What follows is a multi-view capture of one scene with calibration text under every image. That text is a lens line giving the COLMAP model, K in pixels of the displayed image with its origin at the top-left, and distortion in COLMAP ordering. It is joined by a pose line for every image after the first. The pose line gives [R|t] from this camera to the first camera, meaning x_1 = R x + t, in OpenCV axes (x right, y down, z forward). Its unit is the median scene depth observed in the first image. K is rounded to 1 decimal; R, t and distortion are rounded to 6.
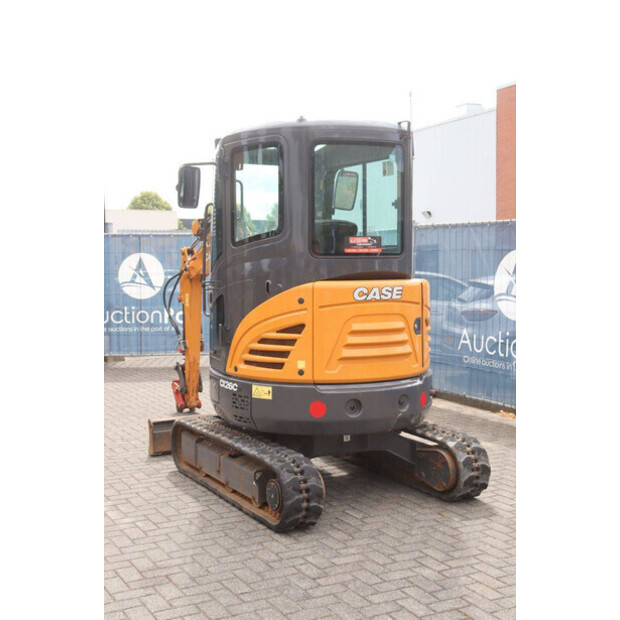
lens RADIAL K [[837.6, 0, 301.2], [0, 837.6, 310.2], [0, 0, 1]] dist [0.043581, 0.065363]
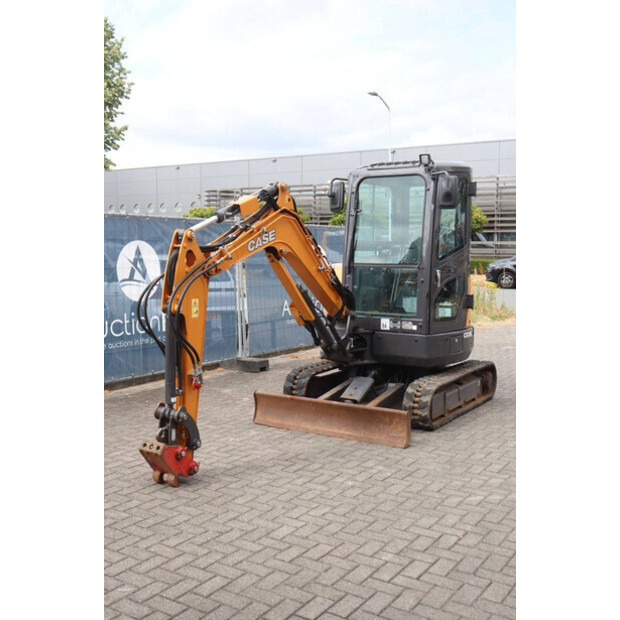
lens RADIAL K [[720.5, 0, 299.4], [0, 720.5, 309.7], [0, 0, 1]] dist [-0.019966, -0.000636]
pose [[-0.478952, -0.074944, 0.874636, -1.106624], [0.049481, 0.992460, 0.112135, -0.117661], [-0.876445, 0.096985, -0.471633, 1.947131]]
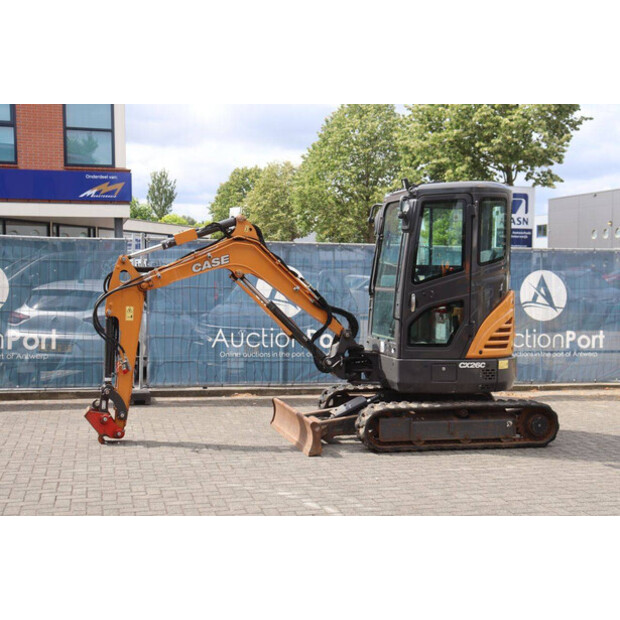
lens RADIAL K [[887.0, 0, 322.2], [0, 887.0, 308.9], [0, 0, 1]] dist [0.021212, 0.512240]
pose [[0.225833, -0.035462, 0.973520, -1.646263], [0.041477, 0.998781, 0.026761, -0.056567], [-0.973283, 0.034336, 0.227029, 0.945613]]
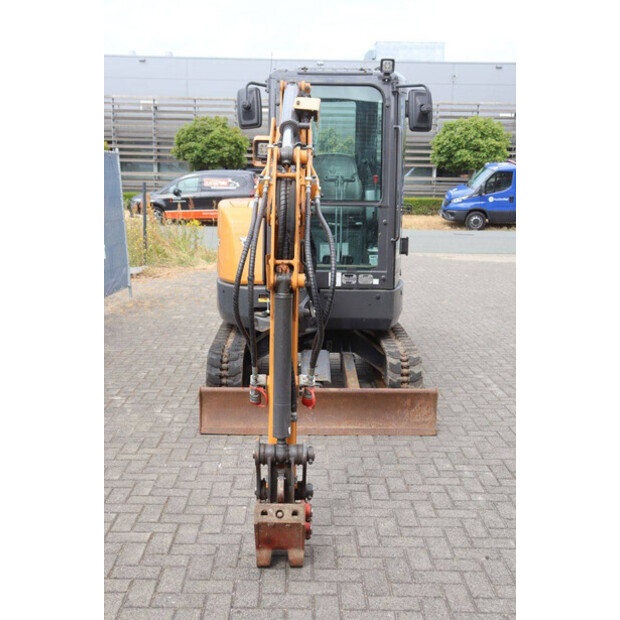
lens RADIAL K [[771.0, 0, 310.0], [0, 771.0, 310.0], [0, 0, 1]] dist [0.018240, 0.082976]
pose [[-0.890154, -0.083382, 0.447966, -0.509859], [0.015457, 0.977023, 0.212572, -0.127009], [-0.455398, 0.196146, -0.868412, 2.163095]]
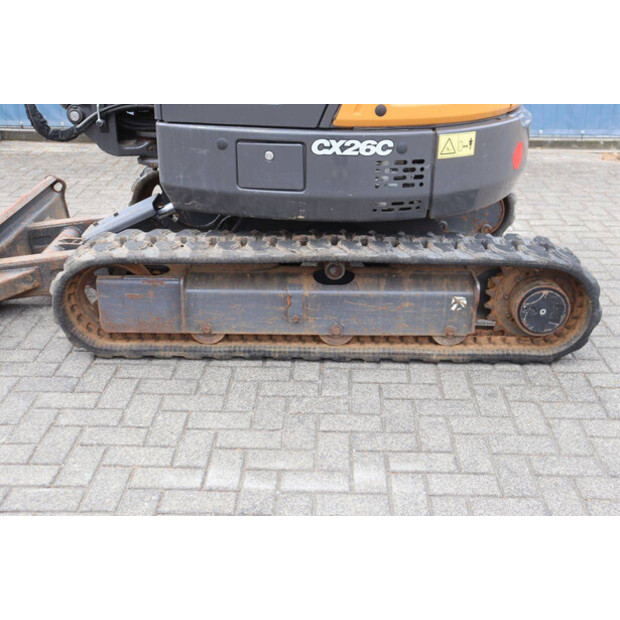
lens RADIAL K [[771.0, 0, 310.0], [0, 771.0, 310.0], [0, 0, 1]] dist [0.018240, 0.082976]
pose [[0.491143, -0.347328, 0.798838, -0.518565], [0.046431, 0.926202, 0.374158, 0.006720], [-0.869841, -0.146674, 0.471024, 0.829358]]
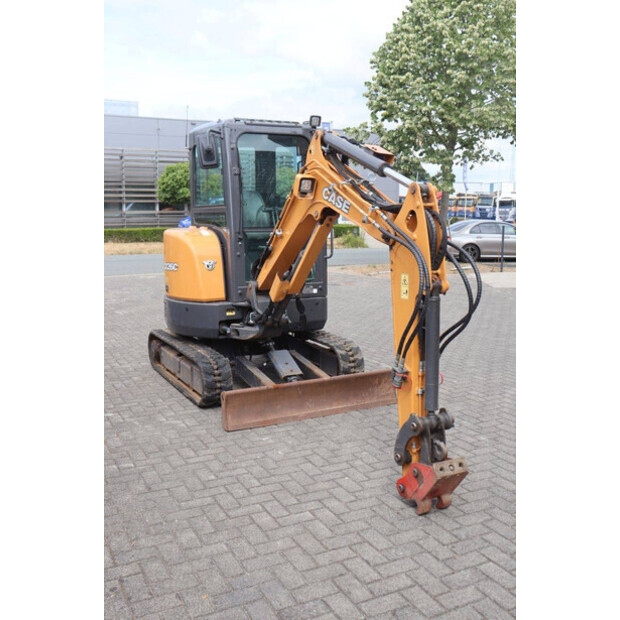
lens RADIAL K [[634.5, 0, 309.5], [0, 634.5, 301.0], [0, 0, 1]] dist [-0.046239, 0.011391]
pose [[-0.999805, 0.006106, 0.018796, -0.118805], [0.009577, 0.981632, 0.190546, -0.129235], [-0.017288, 0.190688, -0.981498, 2.268505]]
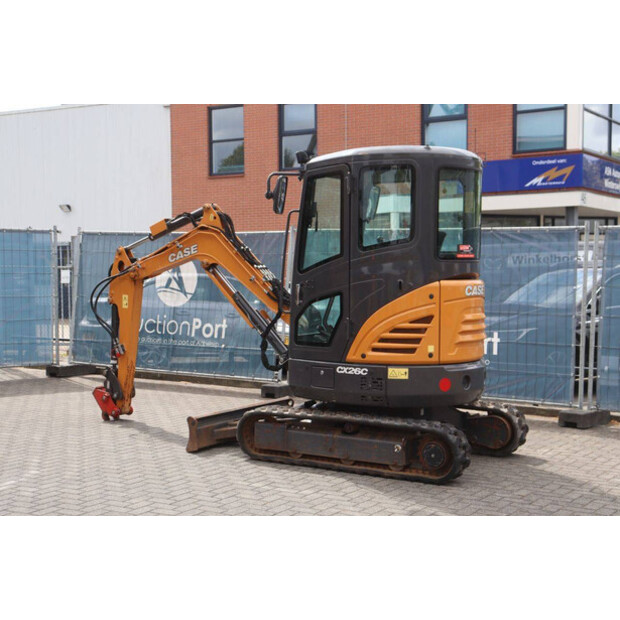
lens RADIAL K [[1008.2, 0, 310.0], [0, 1008.2, 310.0], [0, 0, 1]] dist [0.203189, 0.024222]
pose [[0.863055, -0.013008, 0.504943, -0.874485], [0.019269, 0.999789, -0.007177, 0.015279], [-0.504743, 0.015924, 0.863123, -0.177939]]
